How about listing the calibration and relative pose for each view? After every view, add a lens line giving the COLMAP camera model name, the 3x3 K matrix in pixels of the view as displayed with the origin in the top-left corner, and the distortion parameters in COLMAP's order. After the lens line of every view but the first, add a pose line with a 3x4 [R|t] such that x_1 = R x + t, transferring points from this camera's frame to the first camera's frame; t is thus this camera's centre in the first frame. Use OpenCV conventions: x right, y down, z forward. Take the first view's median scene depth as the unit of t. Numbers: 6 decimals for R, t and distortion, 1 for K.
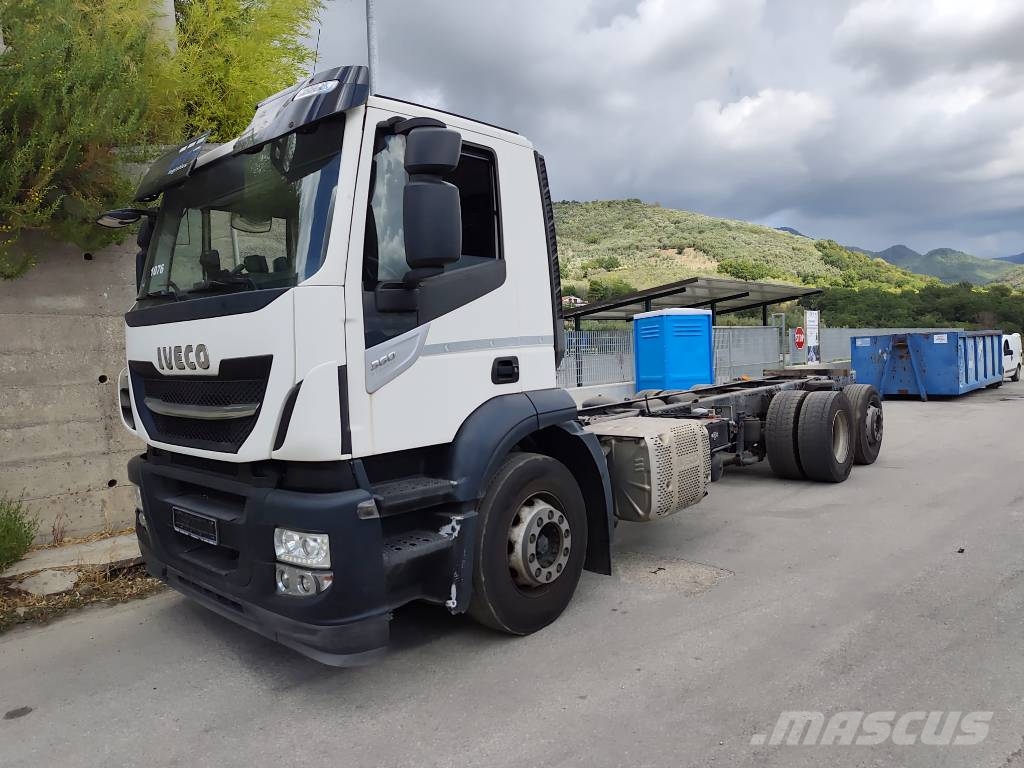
lens RADIAL K [[705.5, 0, 482.3], [0, 705.5, 371.8], [0, 0, 1]] dist [0.041460, -0.061652]
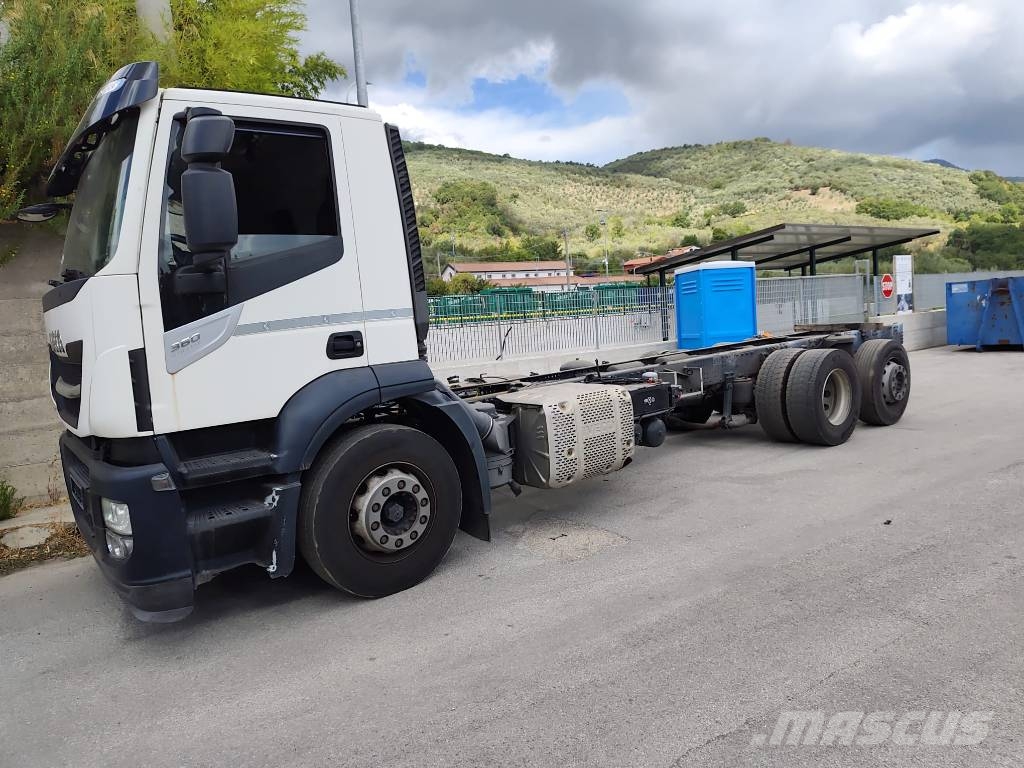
lens RADIAL K [[710.2, 0, 516.6], [0, 710.2, 372.9], [0, 0, 1]] dist [0.037573, -0.067003]
pose [[0.988085, -0.017529, -0.152911, 0.338428], [0.027239, 0.997727, 0.061634, -0.015209], [0.151483, -0.065064, 0.986316, 0.011283]]
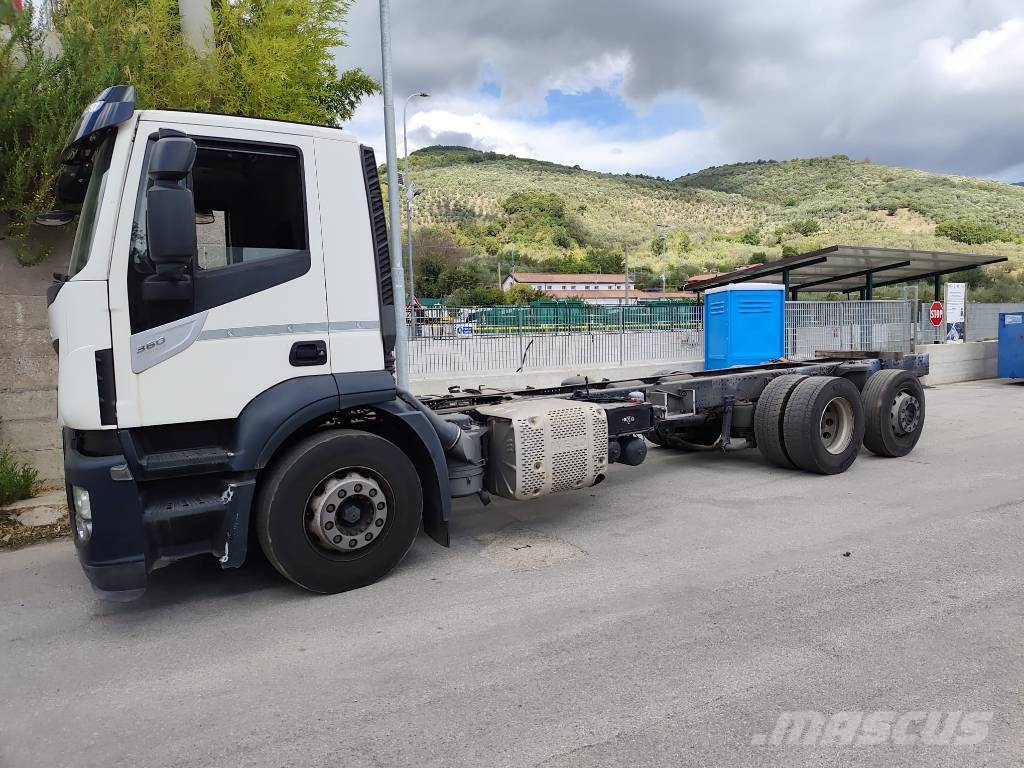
lens RADIAL K [[709.6, 0, 534.9], [0, 709.6, 380.8], [0, 0, 1]] dist [0.041567, -0.060329]
pose [[0.974230, 0.028453, -0.223753, 0.479122], [-0.015705, 0.998161, 0.058550, -0.023291], [0.225008, -0.053528, 0.972886, 0.007121]]
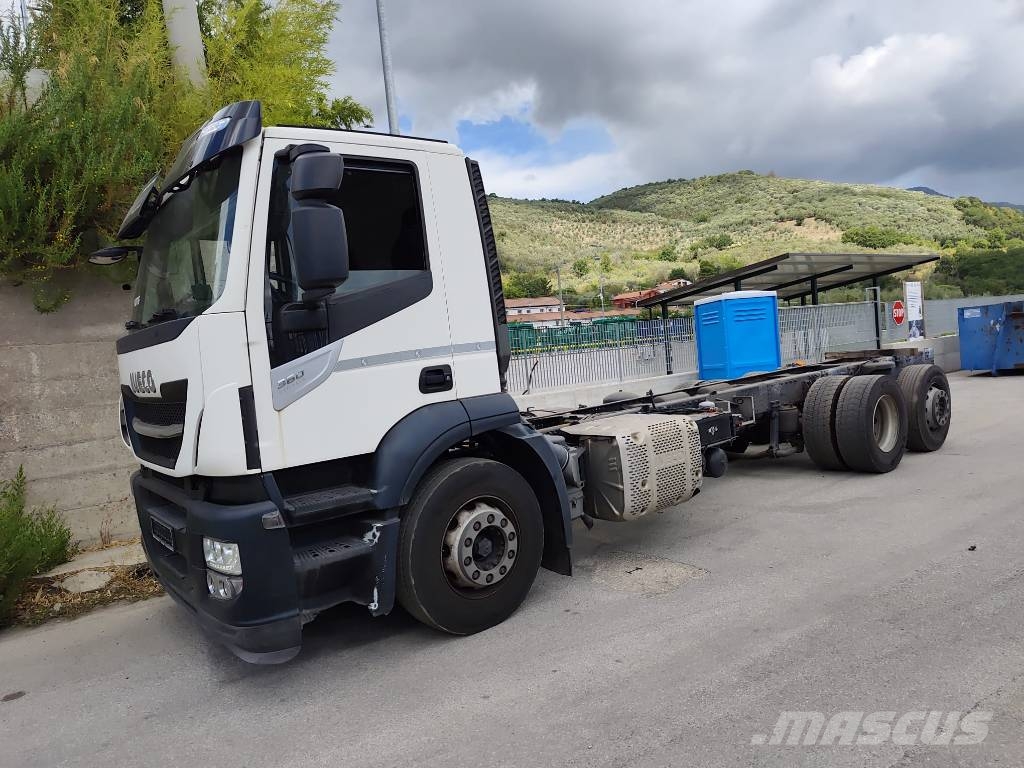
lens RADIAL K [[706.4, 0, 490.1], [0, 706.4, 388.5], [0, 0, 1]] dist [0.036728, -0.064250]
pose [[0.985475, -0.043907, -0.164044, 0.216758], [0.049727, 0.998265, 0.031539, -0.013690], [0.162374, -0.039239, 0.985949, 0.001751]]
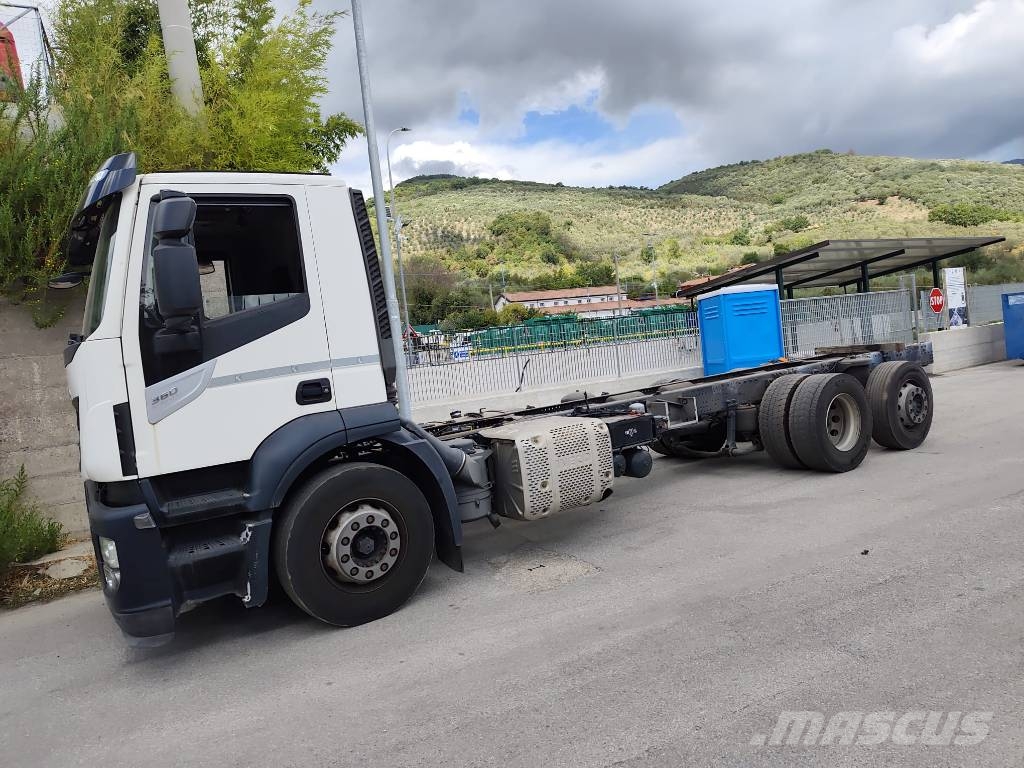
lens RADIAL K [[710.4, 0, 503.9], [0, 710.4, 371.8], [0, 0, 1]] dist [0.036630, -0.058532]
pose [[0.962919, -0.056032, -0.263906, 0.482055], [0.063176, 0.997828, 0.018653, -0.027778], [0.262288, -0.034634, 0.964368, -0.007301]]
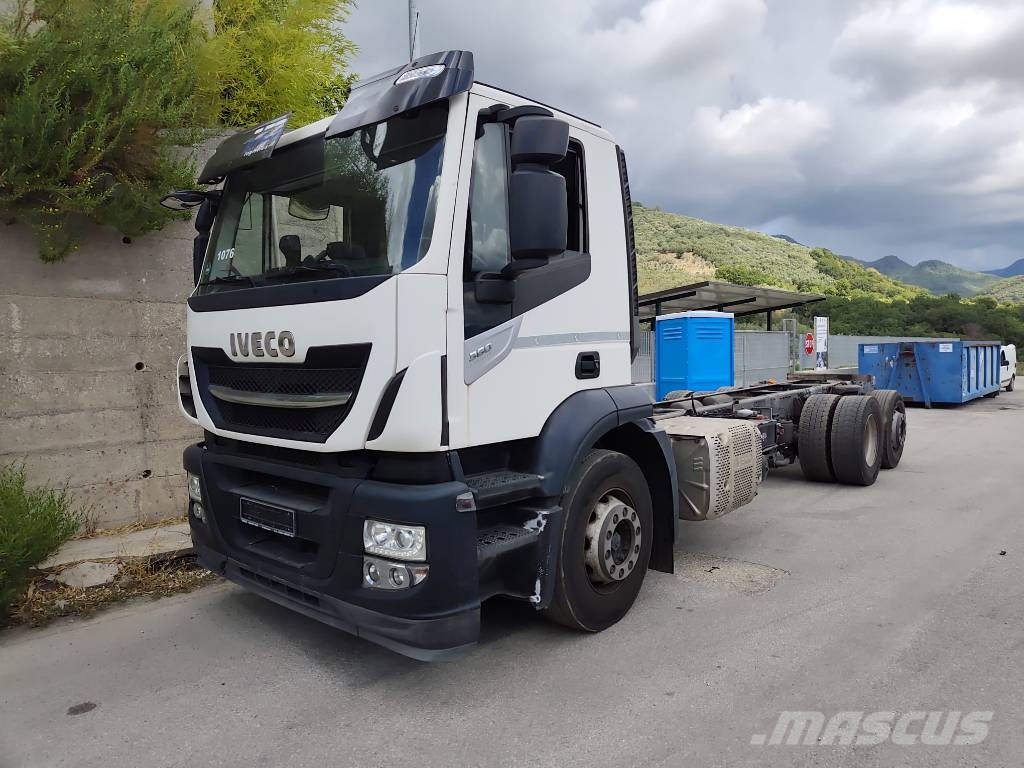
lens RADIAL K [[710.4, 0, 503.9], [0, 710.4, 371.8], [0, 0, 1]] dist [0.036630, -0.058532]
pose [[0.998767, 0.023139, 0.043923, -0.097059], [-0.023158, 0.999732, -0.000060, 0.007588], [-0.043912, -0.000957, 0.999035, 0.005422]]
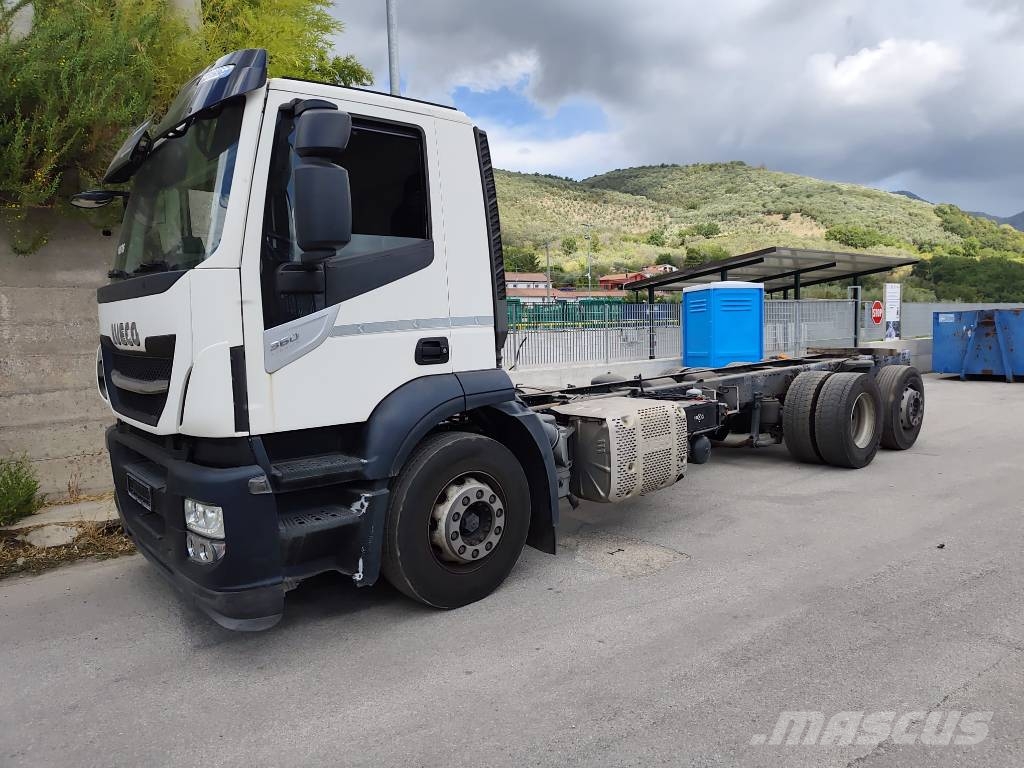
lens RADIAL K [[706.6, 0, 512.0], [0, 706.6, 384.0], [0, 0, 1]] dist [0.039772, -0.065849]
pose [[0.994272, 0.021702, -0.104651, 0.196195], [-0.015090, 0.997863, 0.063571, -0.016585], [0.105807, -0.061628, 0.992475, 0.006227]]
